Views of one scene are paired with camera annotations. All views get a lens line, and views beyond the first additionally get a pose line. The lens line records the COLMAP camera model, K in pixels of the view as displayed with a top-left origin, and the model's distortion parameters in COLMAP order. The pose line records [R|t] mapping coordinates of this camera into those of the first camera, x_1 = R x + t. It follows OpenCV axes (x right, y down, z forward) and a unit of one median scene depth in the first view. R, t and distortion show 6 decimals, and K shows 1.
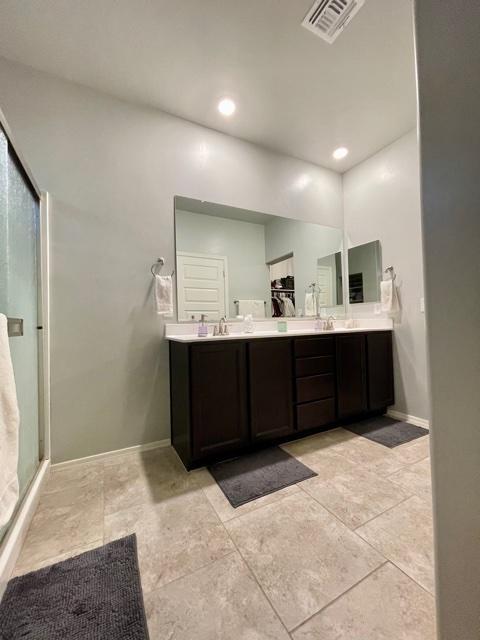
lens RADIAL K [[257.6, 0, 238.7], [0, 257.6, 318.9], [0, 0, 1]] dist [0.004406, 0.000185]
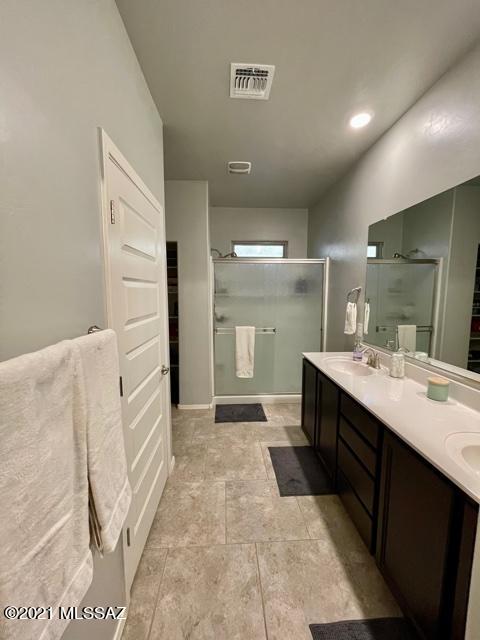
lens RADIAL K [[257.6, 0, 242.5], [0, 257.6, 319.4], [0, 0, 1]] dist [0.004406, 0.000185]
pose [[-0.408422, 0.122009, -0.904602, 1.504336], [0.026446, 0.992192, 0.121883, -0.365933], [0.912410, 0.025857, -0.408460, 1.476648]]
